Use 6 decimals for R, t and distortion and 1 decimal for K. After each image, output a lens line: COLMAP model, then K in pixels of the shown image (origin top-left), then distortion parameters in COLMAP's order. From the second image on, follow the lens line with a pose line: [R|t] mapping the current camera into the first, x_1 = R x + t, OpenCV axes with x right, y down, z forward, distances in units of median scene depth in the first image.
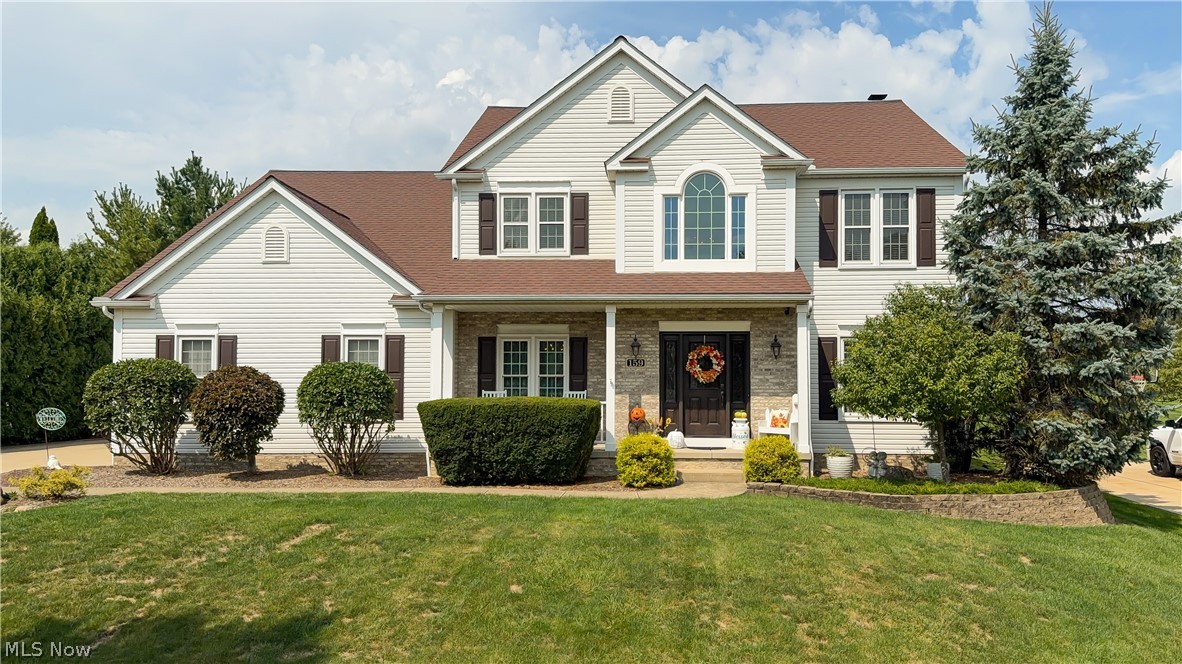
lens RADIAL K [[825.1, 0, 613.0], [0, 825.1, 339.6], [0, 0, 1]] dist [0.115712, -0.183446]
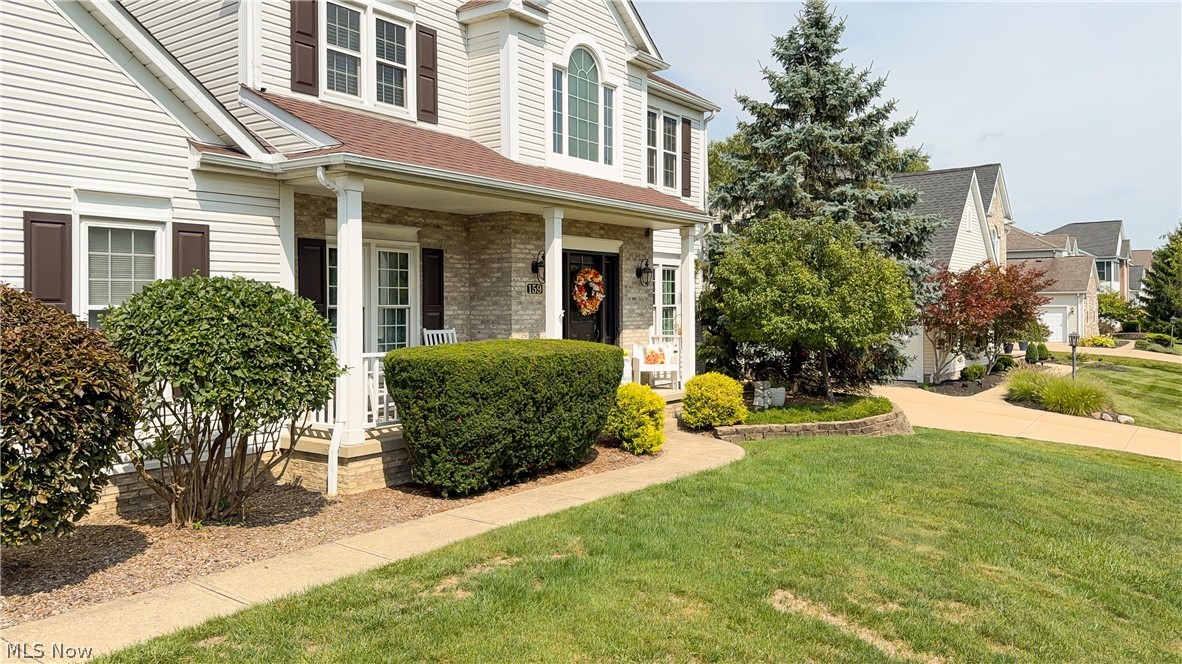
lens RADIAL K [[844.7, 0, 563.9], [0, 844.7, 329.6], [0, 0, 1]] dist [0.035051, -0.000545]
pose [[0.557635, -0.027499, 0.829631, -0.579470], [-0.040258, 0.997379, 0.060119, 0.018235], [-0.829110, -0.066924, 0.555066, 0.553242]]
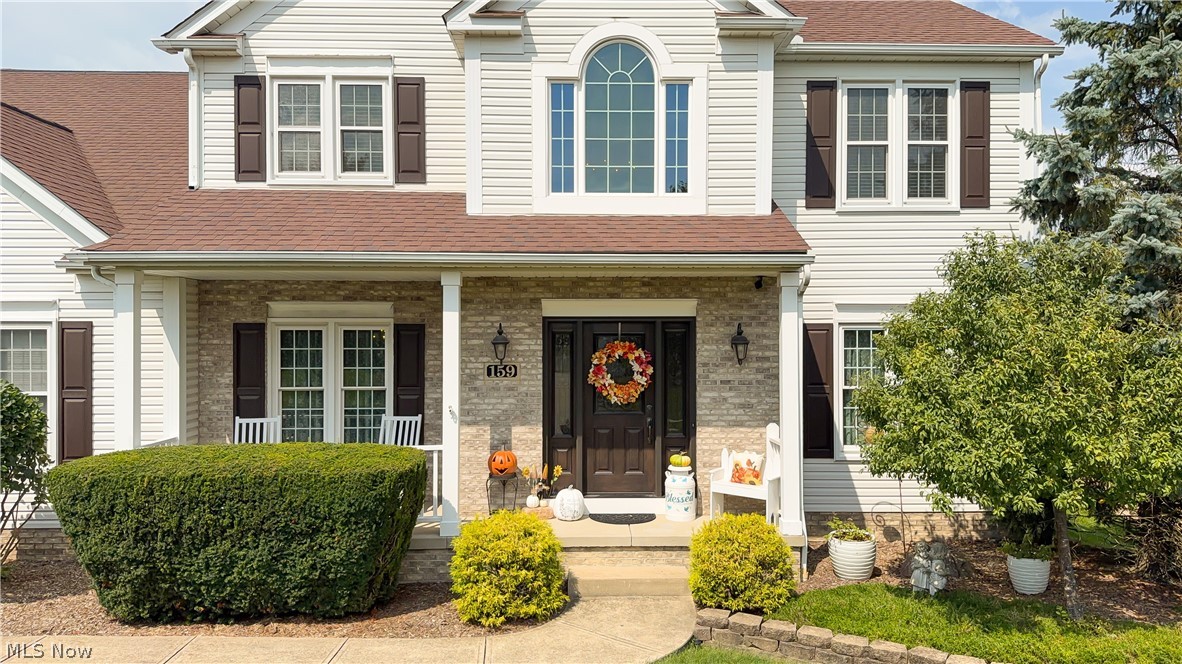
lens RADIAL K [[825.1, 0, 613.0], [0, 825.1, 339.6], [0, 0, 1]] dist [0.115712, -0.183446]
pose [[0.995523, -0.005481, 0.094363, 0.050052], [0.000389, 0.998546, 0.053901, -0.024779], [-0.094521, -0.053623, 0.994078, 0.411131]]
